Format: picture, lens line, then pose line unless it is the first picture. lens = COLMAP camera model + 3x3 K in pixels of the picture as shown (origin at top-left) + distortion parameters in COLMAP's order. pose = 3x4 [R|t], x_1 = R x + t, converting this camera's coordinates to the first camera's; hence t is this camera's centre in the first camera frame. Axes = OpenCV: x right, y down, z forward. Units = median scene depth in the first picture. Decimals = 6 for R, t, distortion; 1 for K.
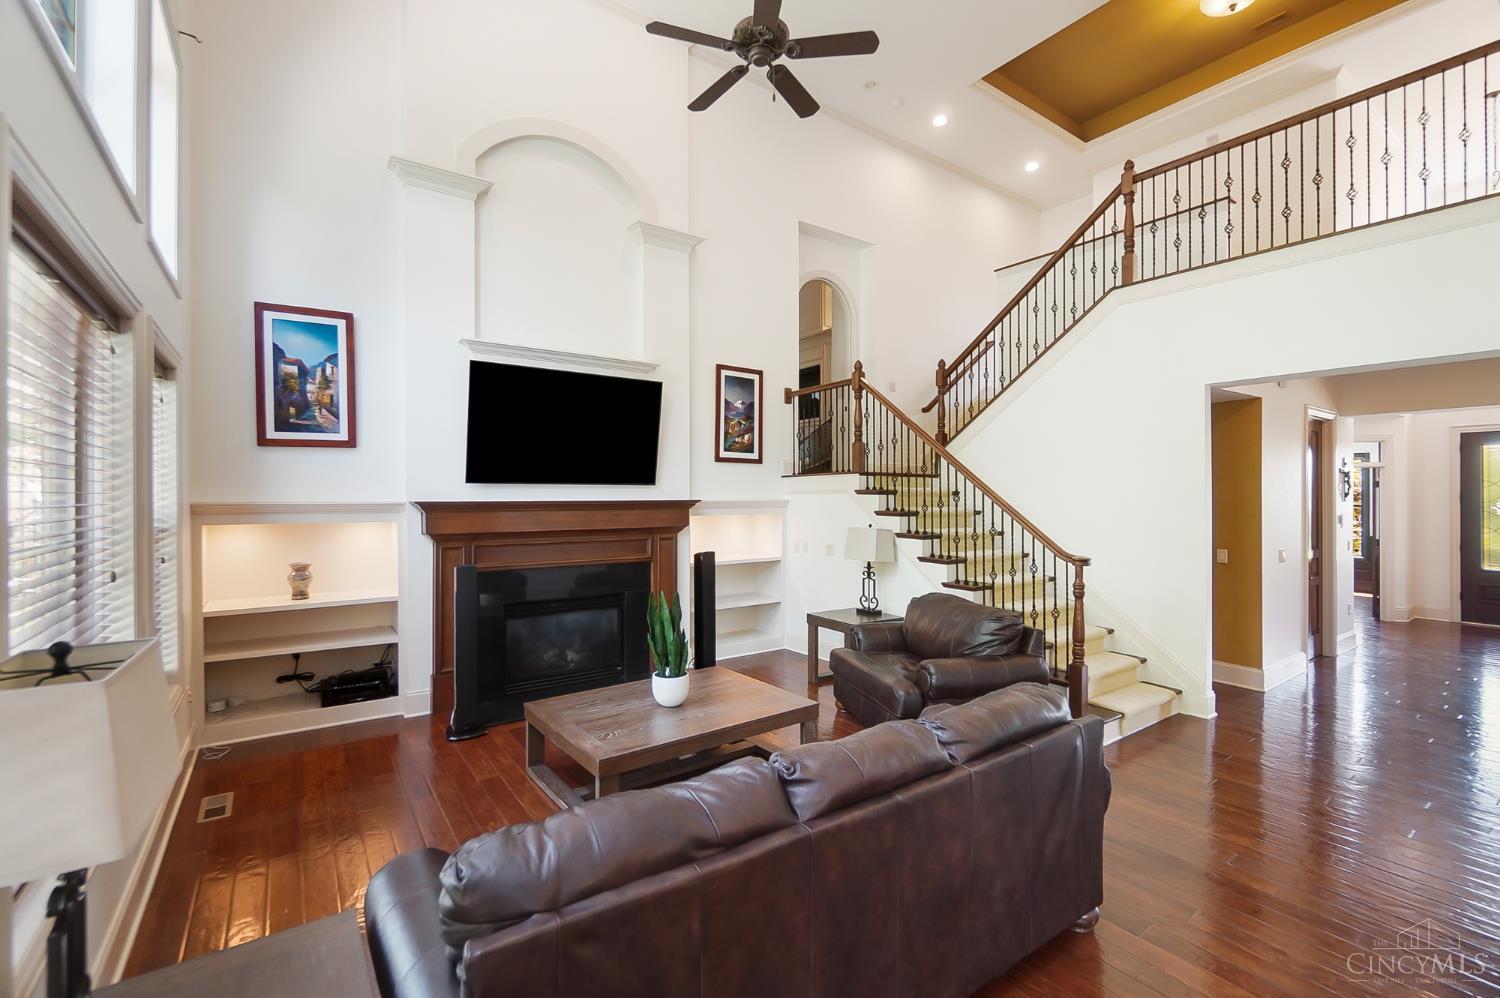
lens RADIAL K [[653.1, 0, 742.7], [0, 653.1, 495.7], [0, 0, 1]] dist [-0.001625, 0.000213]
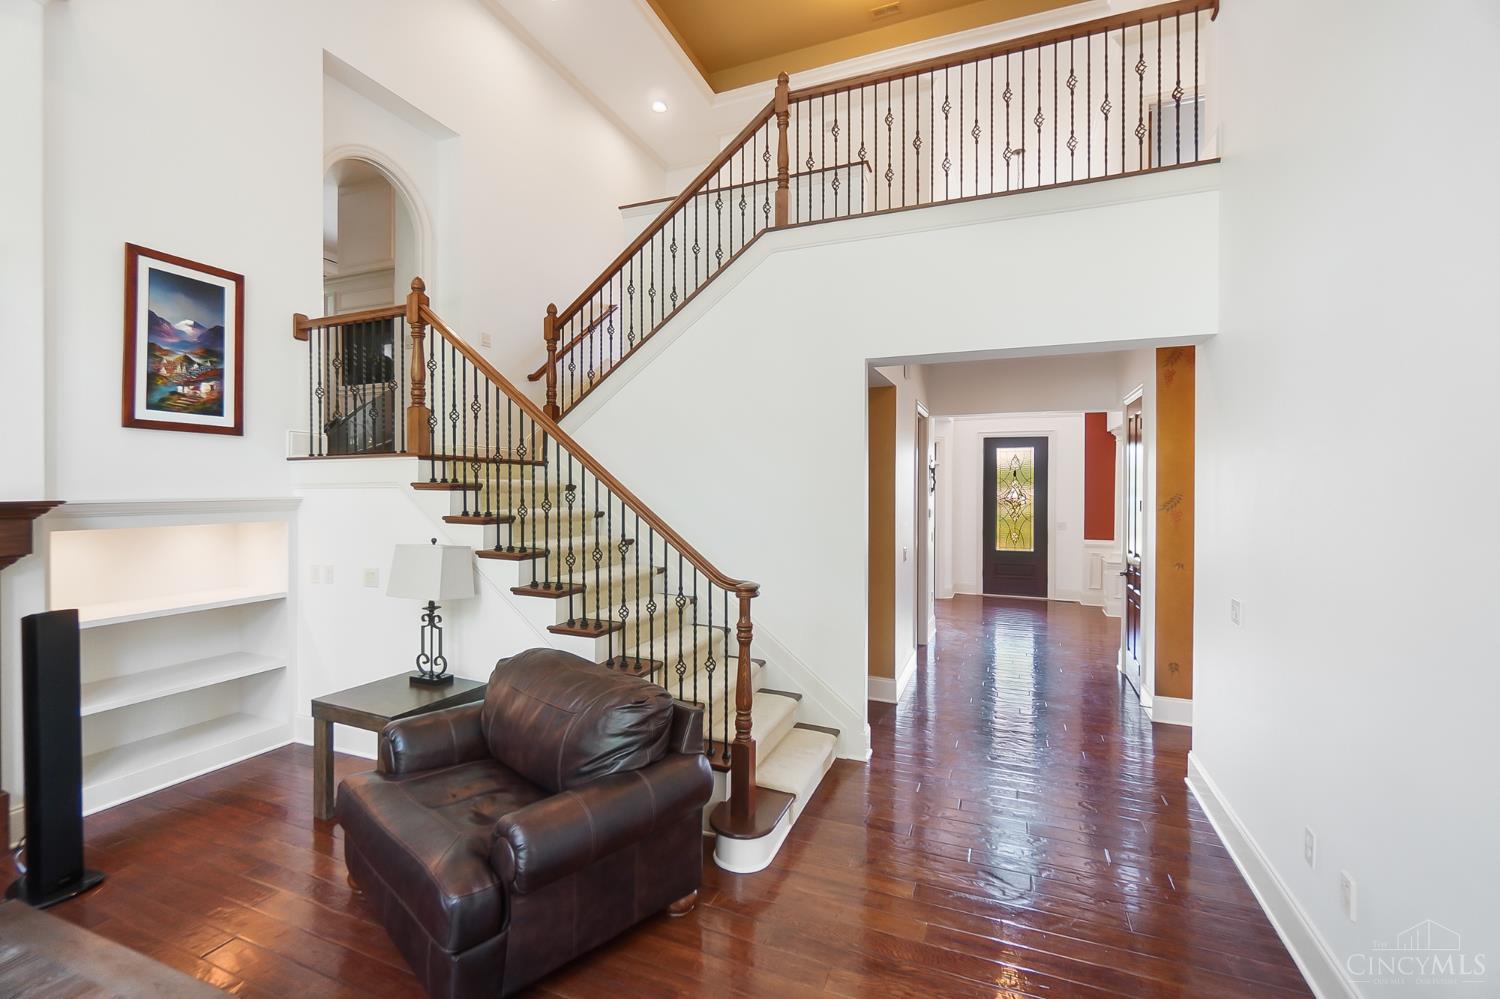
lens RADIAL K [[653.1, 0, 742.7], [0, 653.1, 496.2], [0, 0, 1]] dist [-0.001625, 0.000213]
pose [[0.843599, -0.004823, 0.536952, 0.109948], [-0.003806, 0.999881, 0.014961, -0.006565], [-0.536960, -0.014665, 0.843480, 0.319857]]
